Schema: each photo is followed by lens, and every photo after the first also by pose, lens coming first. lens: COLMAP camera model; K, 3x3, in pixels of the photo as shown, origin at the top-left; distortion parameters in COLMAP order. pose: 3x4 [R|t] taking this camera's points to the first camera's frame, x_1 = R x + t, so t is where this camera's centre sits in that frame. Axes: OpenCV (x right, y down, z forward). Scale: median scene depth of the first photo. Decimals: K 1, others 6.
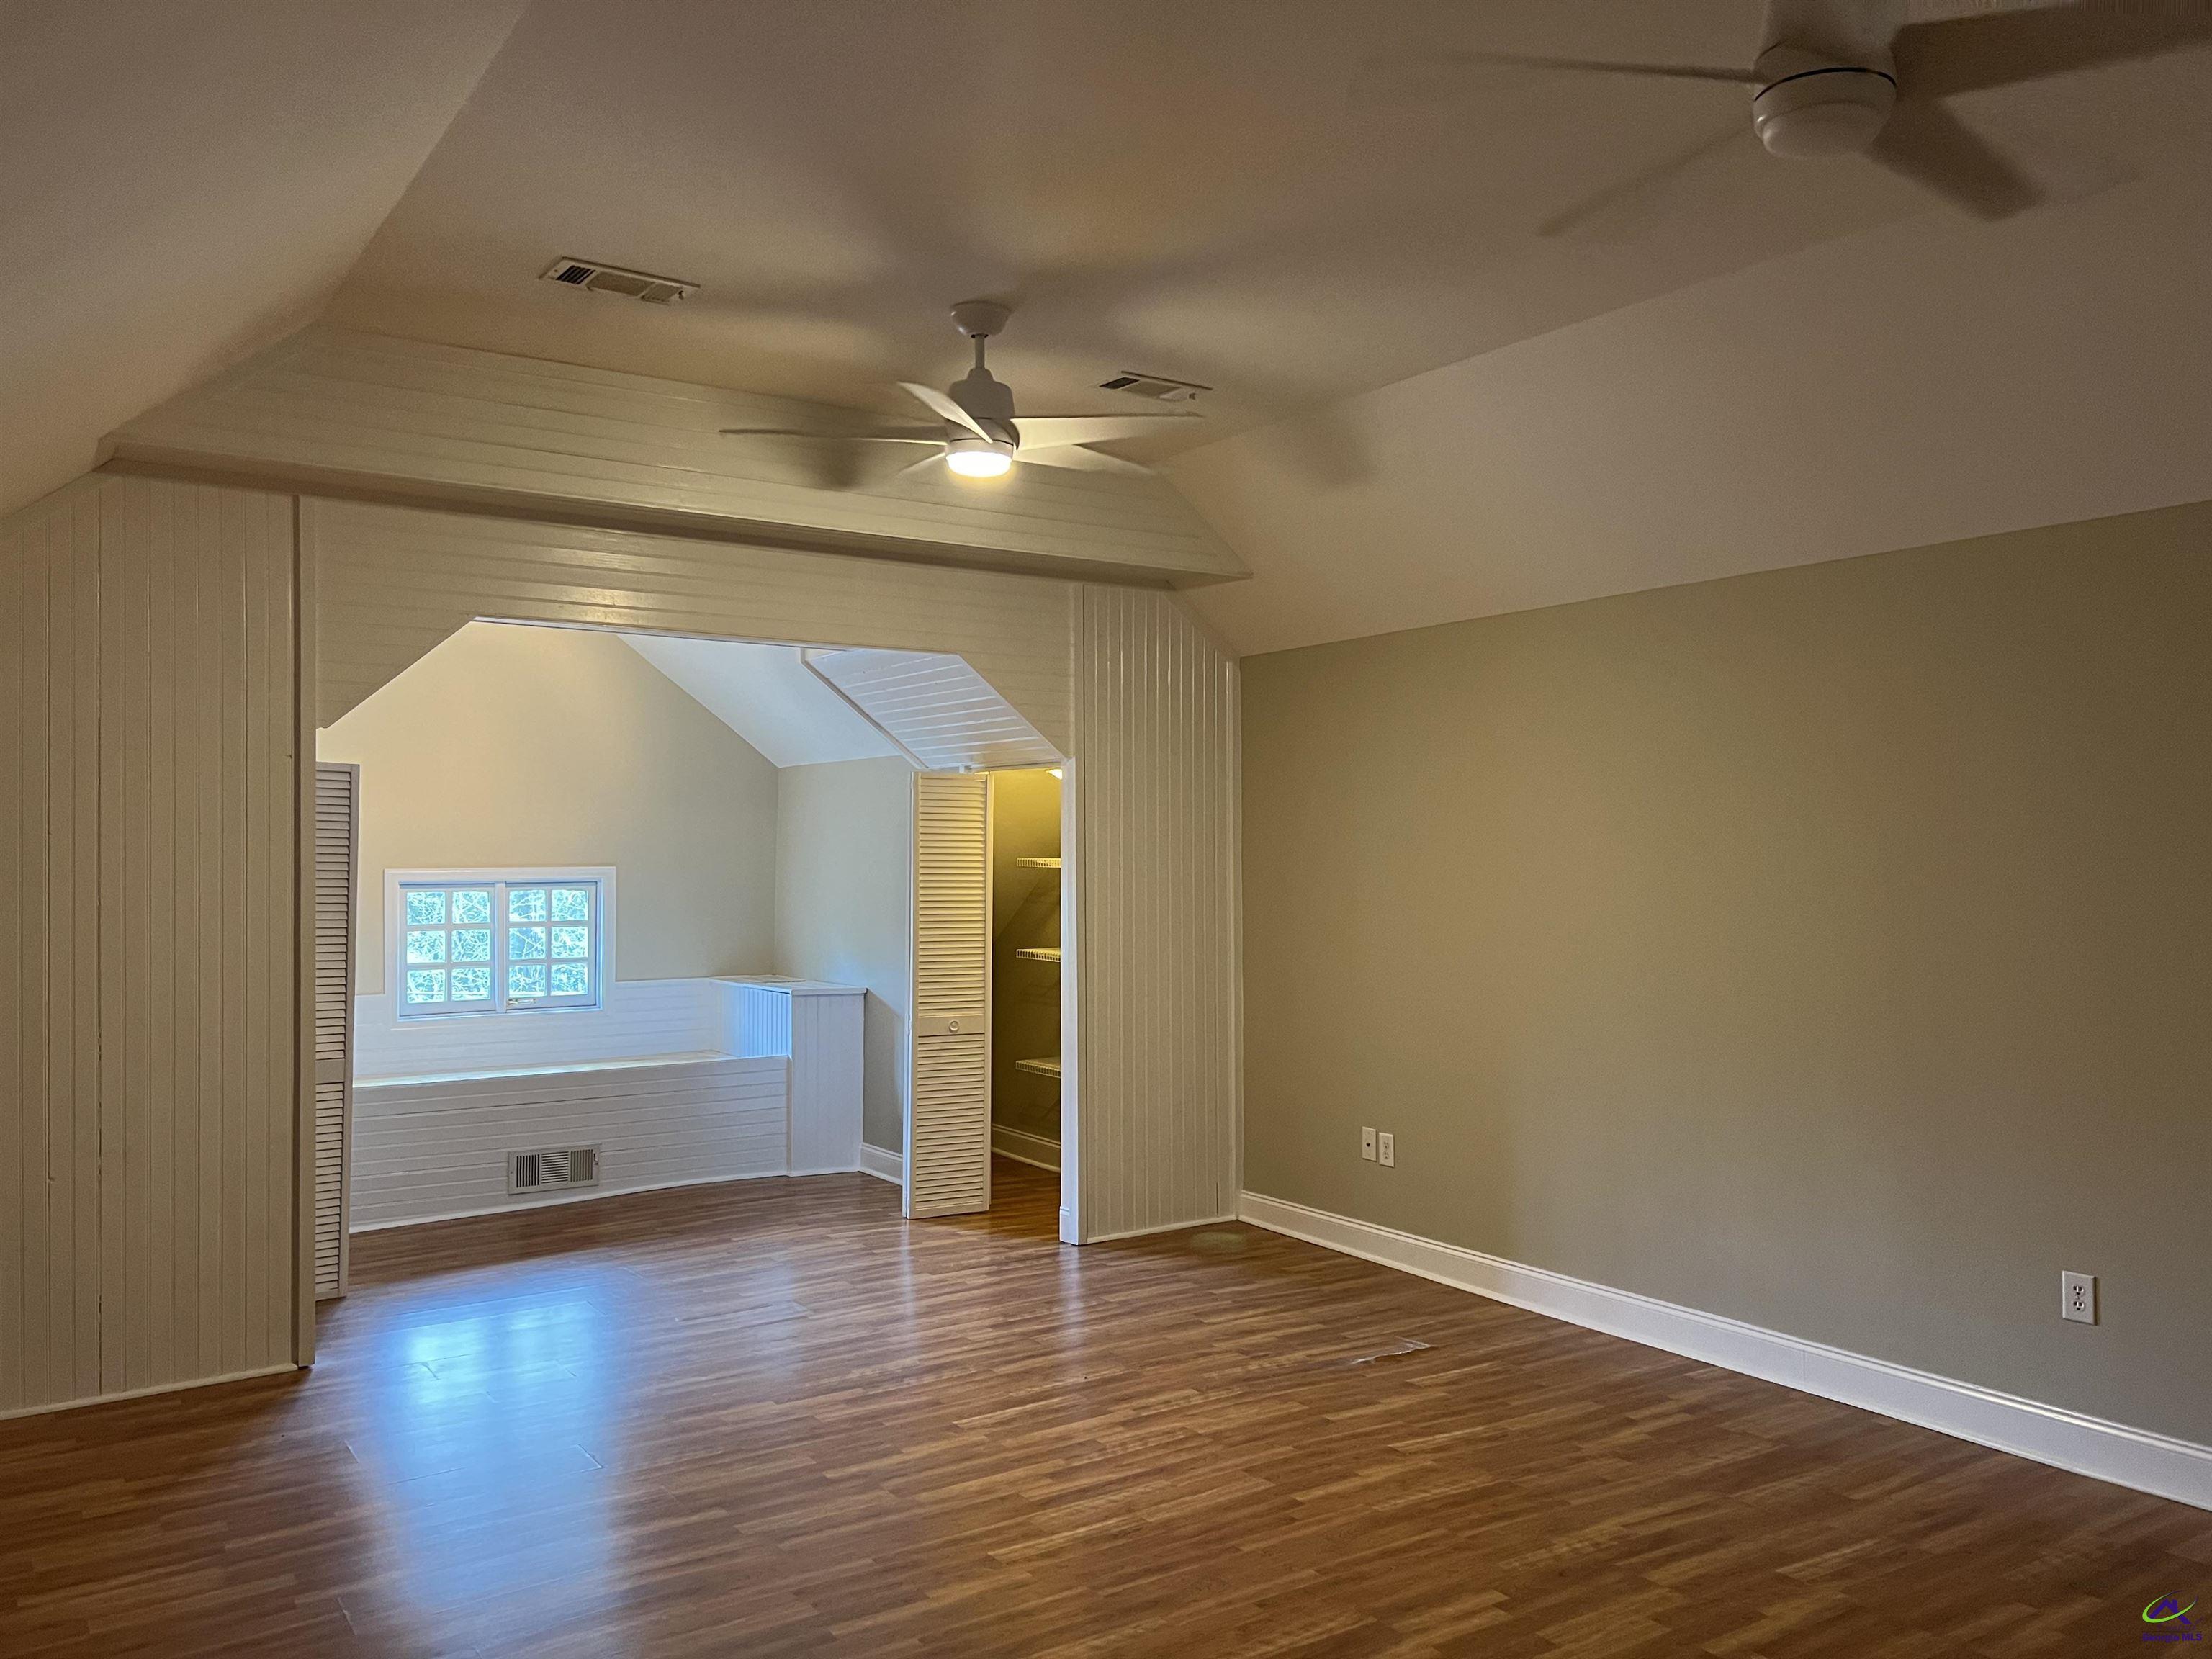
lens RADIAL K [[1664.0, 0, 1108.7], [0, 1664.0, 844.3], [0, 0, 1]] dist [0.078482, -0.086857]
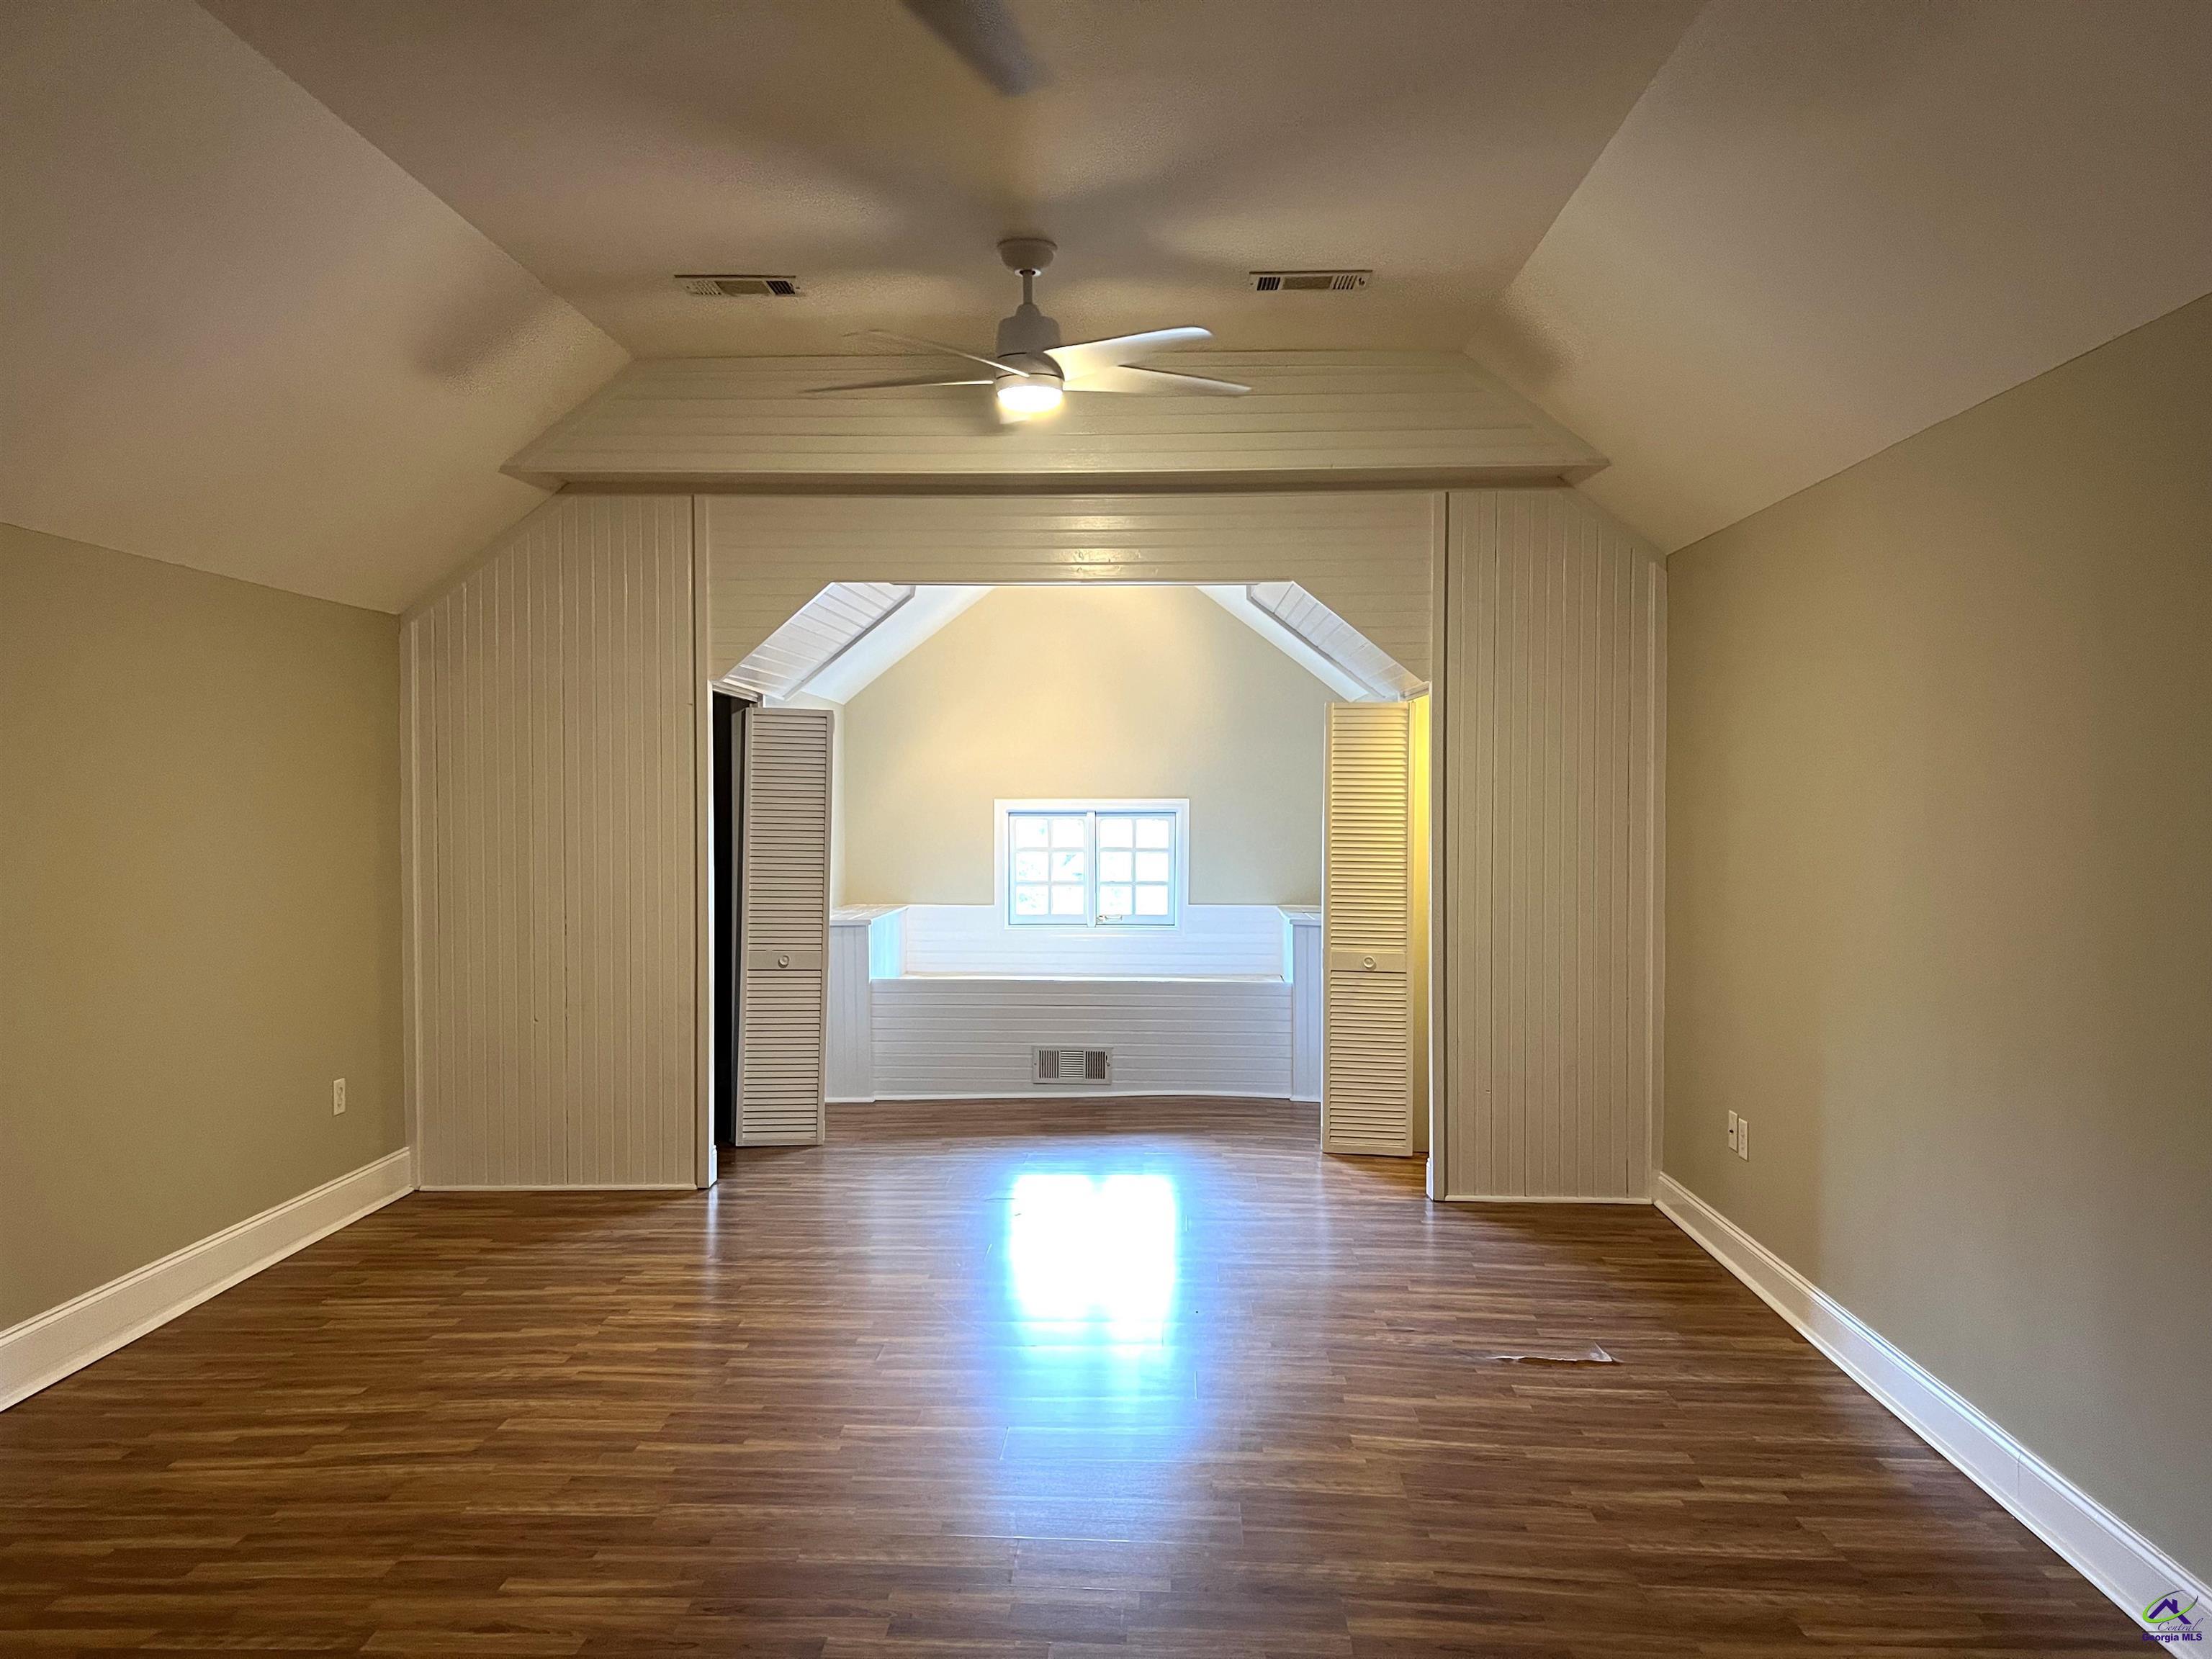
lens RADIAL K [[1664.0, 0, 1108.7], [0, 1664.0, 844.3], [0, 0, 1]] dist [0.078482, -0.086857]
pose [[0.803677, 0.021309, -0.594684, 0.543861], [0.000019, 0.999358, 0.035835, 0.007770], [0.595066, -0.028812, 0.803161, 0.191030]]
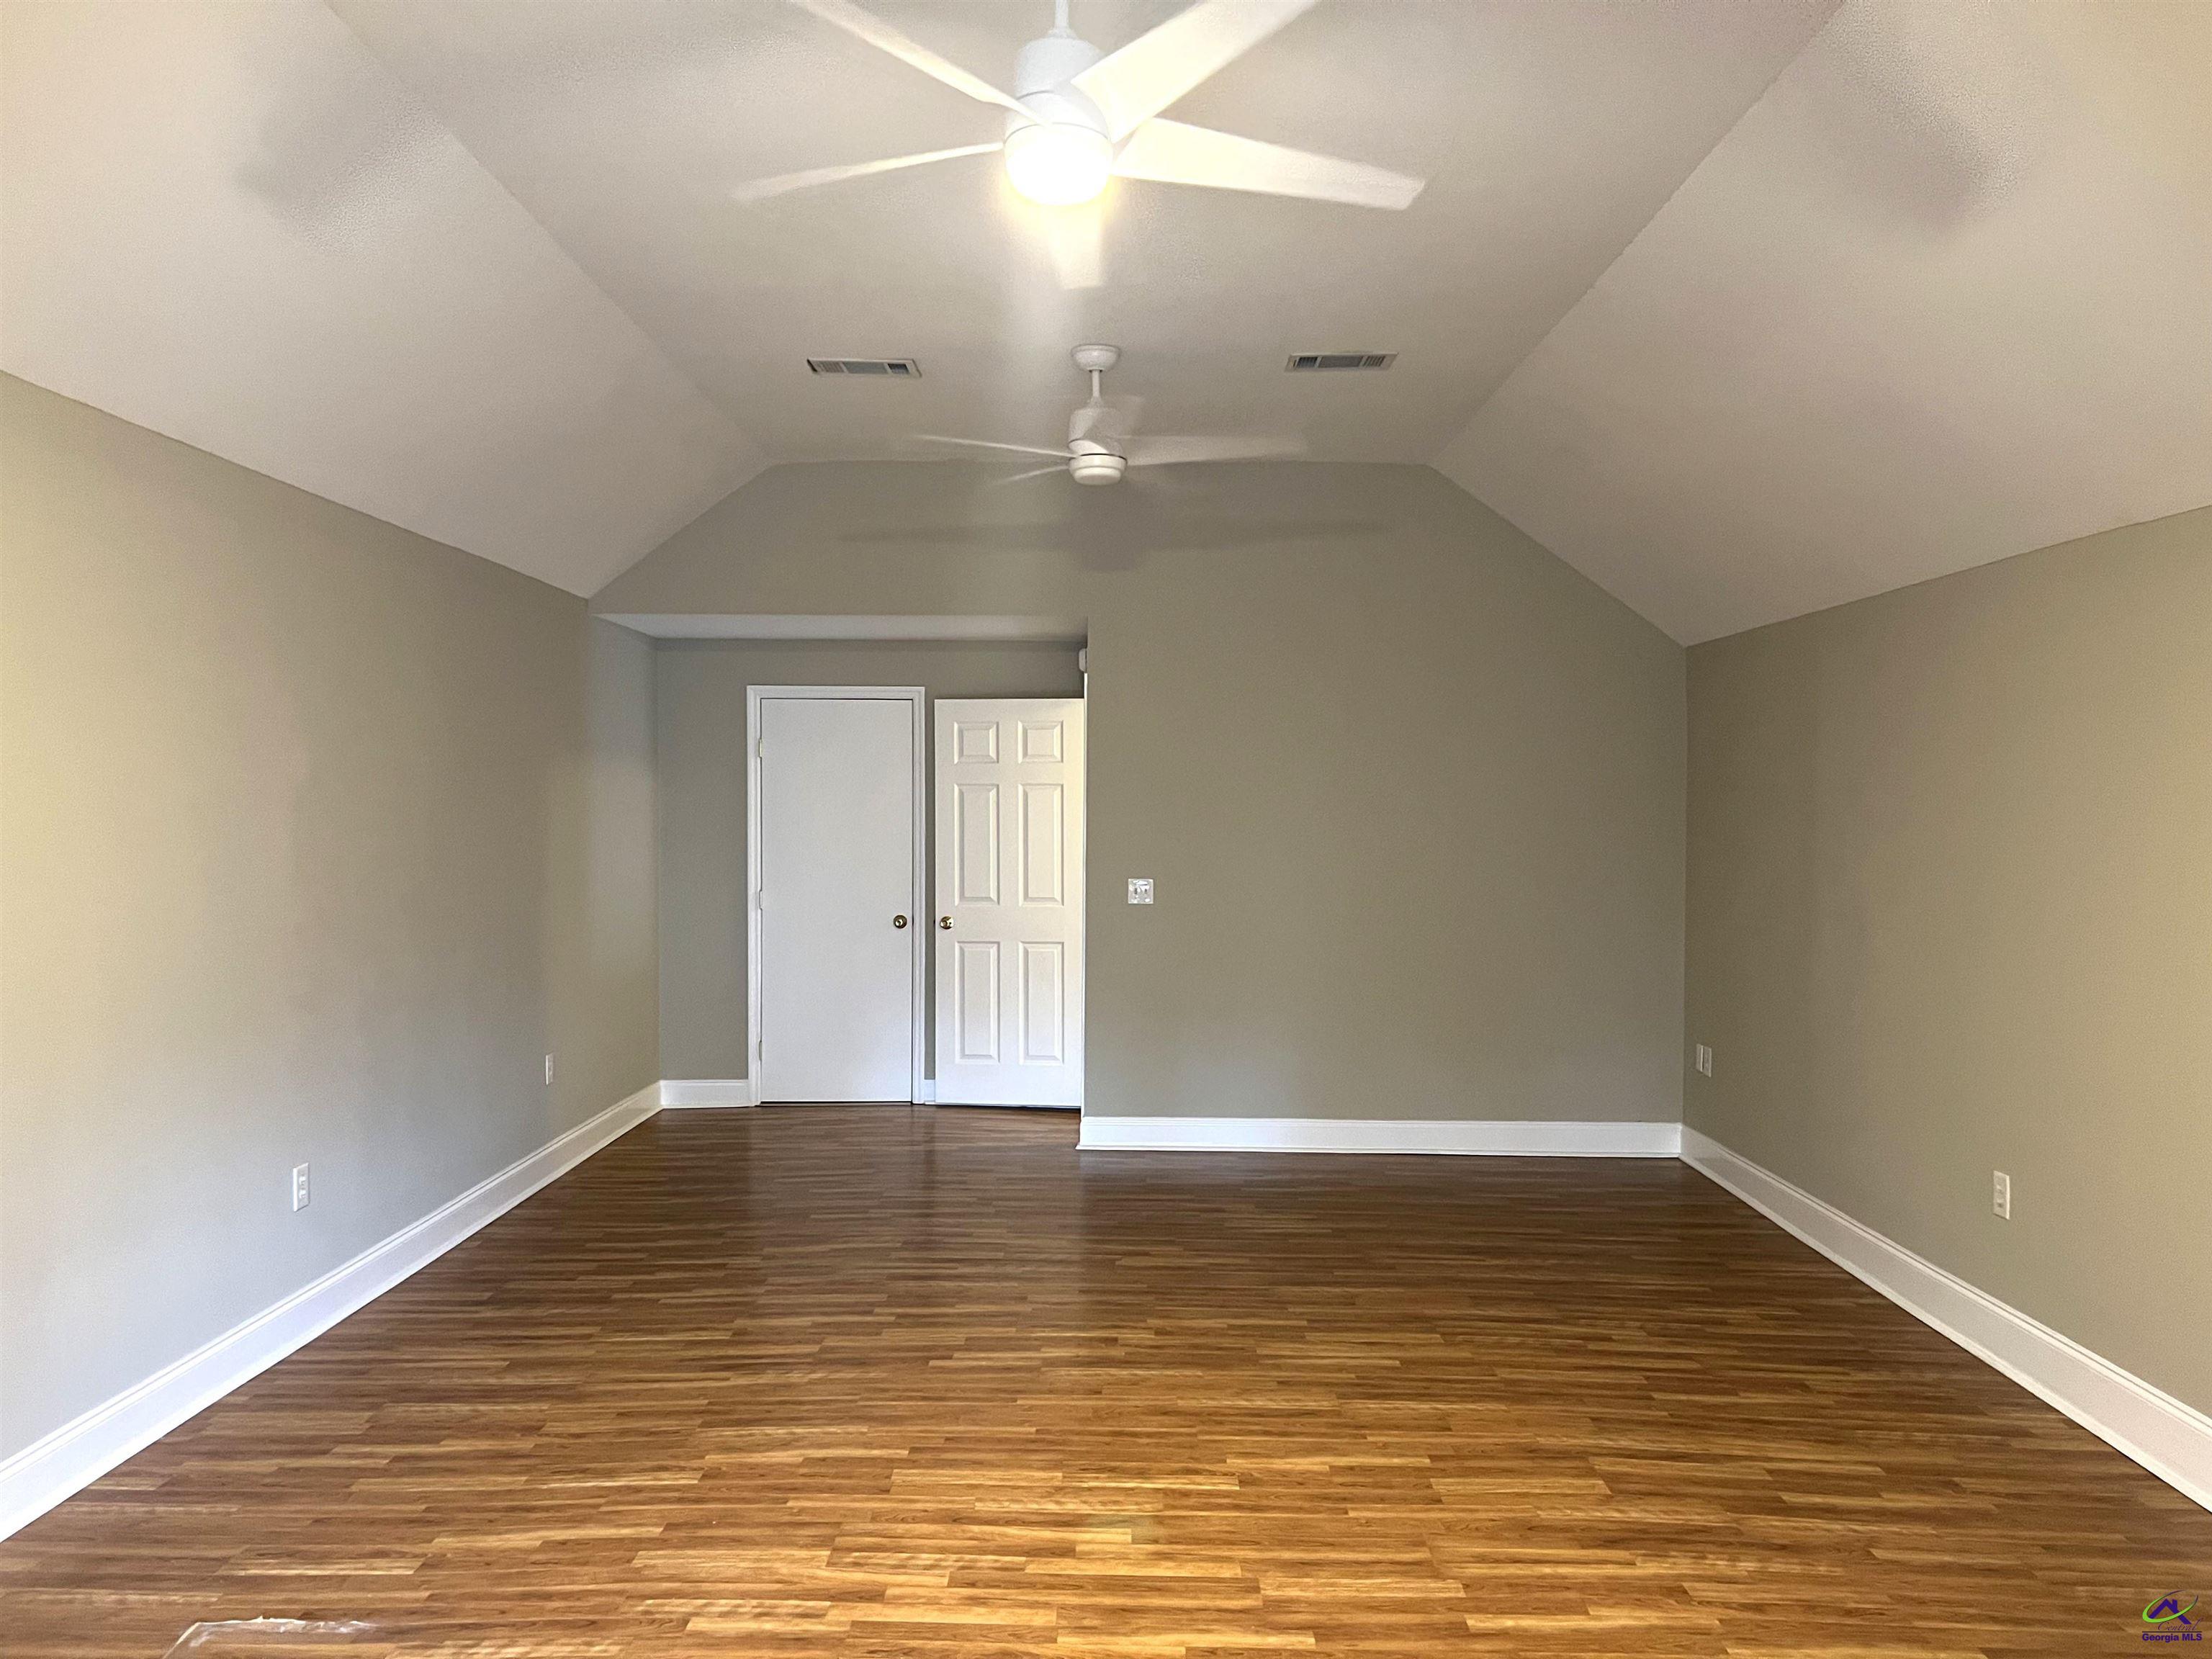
lens RADIAL K [[1654.9, 0, 1095.7], [0, 1654.9, 856.1], [0, 0, 1]] dist [0.089491, -0.073958]
pose [[-0.815434, -0.019254, 0.578529, -0.444197], [-0.007085, 0.999704, 0.023285, 0.018611], [-0.578806, 0.014889, -0.815329, 1.444734]]
